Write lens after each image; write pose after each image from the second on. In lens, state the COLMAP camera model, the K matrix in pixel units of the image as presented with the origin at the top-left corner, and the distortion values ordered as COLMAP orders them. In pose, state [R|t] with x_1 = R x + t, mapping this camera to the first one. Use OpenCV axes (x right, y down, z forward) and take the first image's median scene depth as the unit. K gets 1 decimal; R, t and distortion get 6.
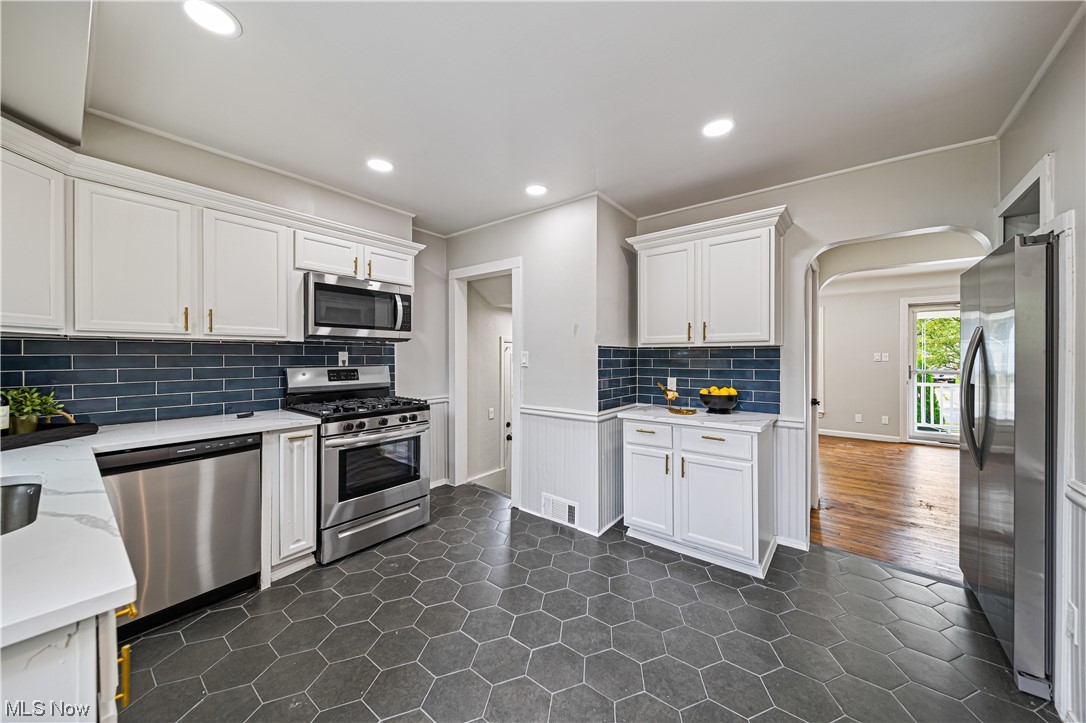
lens RADIAL K [[379.2, 0, 543.7], [0, 379.2, 358.7], [0, 0, 1]] dist [-0.000399, -0.001271]
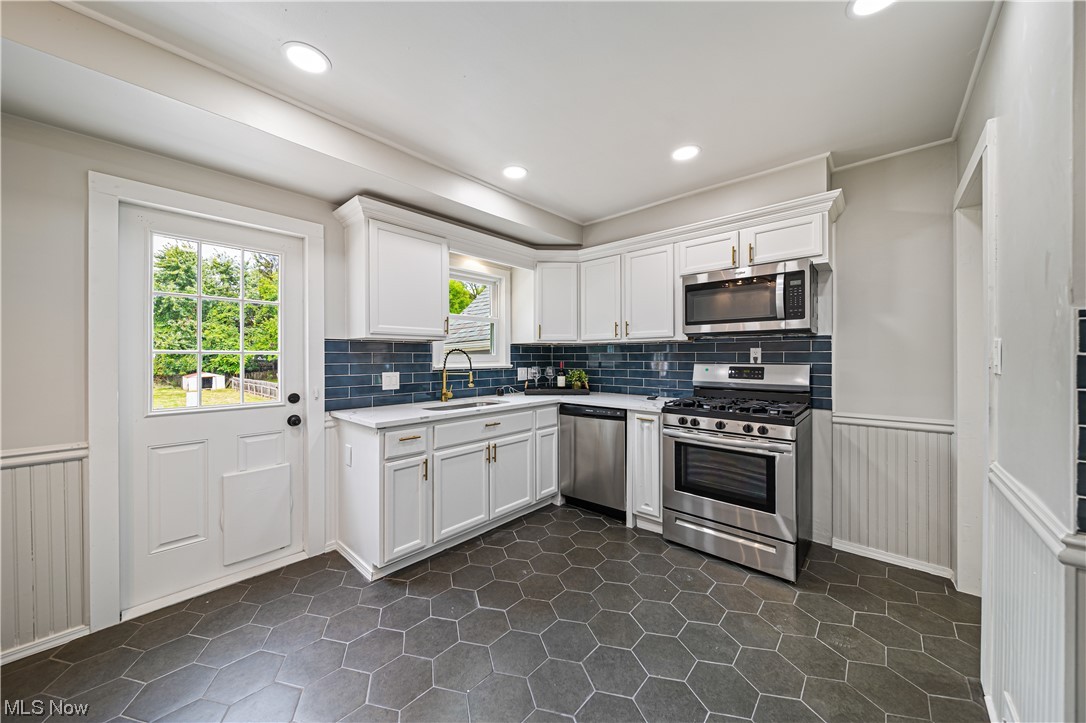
lens RADIAL K [[379.2, 0, 544.9], [0, 379.2, 357.6], [0, 0, 1]] dist [-0.000399, -0.001271]
pose [[-0.067514, 0.004568, -0.997708, 0.515233], [-0.003693, 0.999982, 0.004828, 0.003440], [0.997712, 0.004010, -0.067496, 0.663781]]
